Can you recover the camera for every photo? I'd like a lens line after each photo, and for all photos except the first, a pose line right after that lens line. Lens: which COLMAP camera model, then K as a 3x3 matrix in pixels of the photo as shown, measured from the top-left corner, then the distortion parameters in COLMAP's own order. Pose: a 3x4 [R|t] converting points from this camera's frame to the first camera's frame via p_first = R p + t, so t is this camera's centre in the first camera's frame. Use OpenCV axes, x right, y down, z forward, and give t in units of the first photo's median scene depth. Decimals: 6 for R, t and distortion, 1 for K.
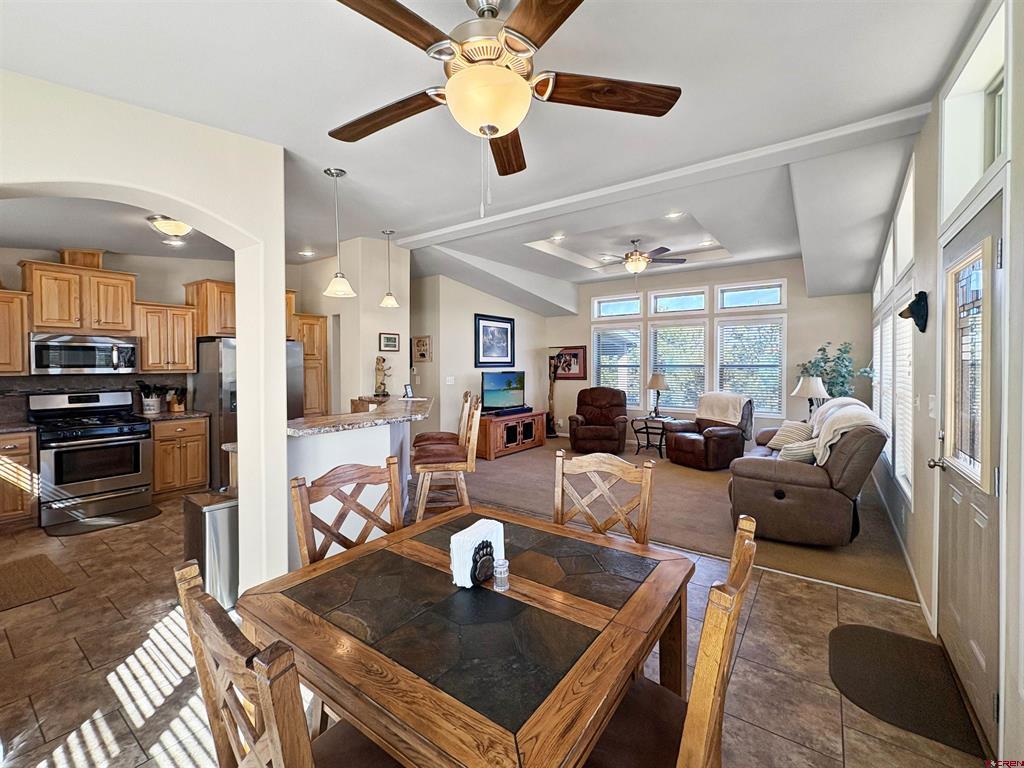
lens RADIAL K [[425.1, 0, 513.9], [0, 425.1, 376.7], [0, 0, 1]] dist [0.002272, 0.000776]
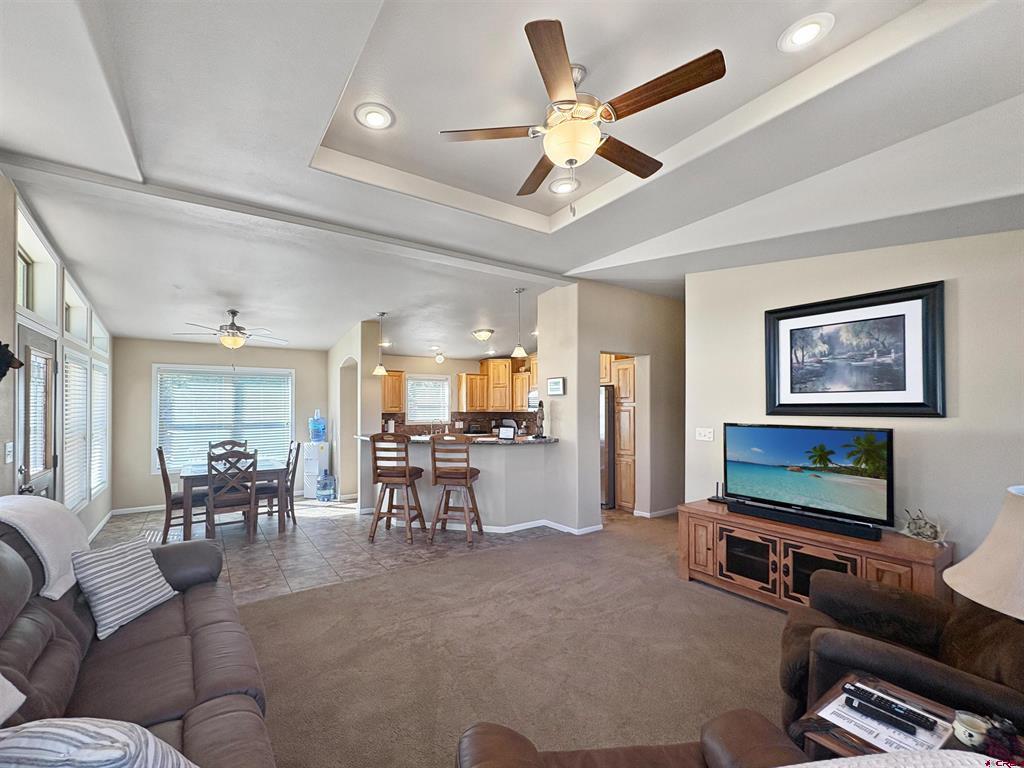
lens RADIAL K [[425.1, 0, 470.0], [0, 425.1, 403.1], [0, 0, 1]] dist [0.002272, 0.000776]
pose [[-0.359272, -0.000390, -0.933233, 0.530105], [-0.018113, 0.999814, 0.006555, -0.033020], [0.933057, 0.019258, -0.359212, 0.852818]]
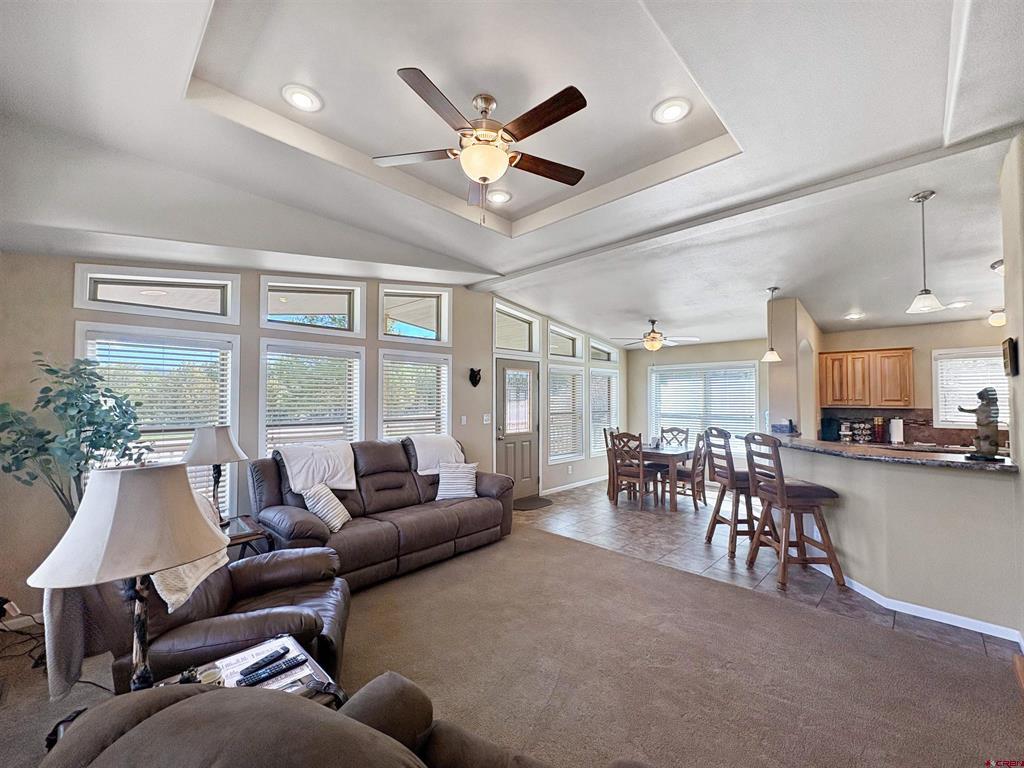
lens RADIAL K [[425.1, 0, 513.8], [0, 425.1, 387.2], [0, 0, 1]] dist [0.002272, 0.000776]
pose [[-0.991383, 0.004247, 0.130929, 0.168733], [0.003642, 0.999982, -0.004859, -0.035324], [-0.130948, -0.004340, -0.991380, 1.130122]]
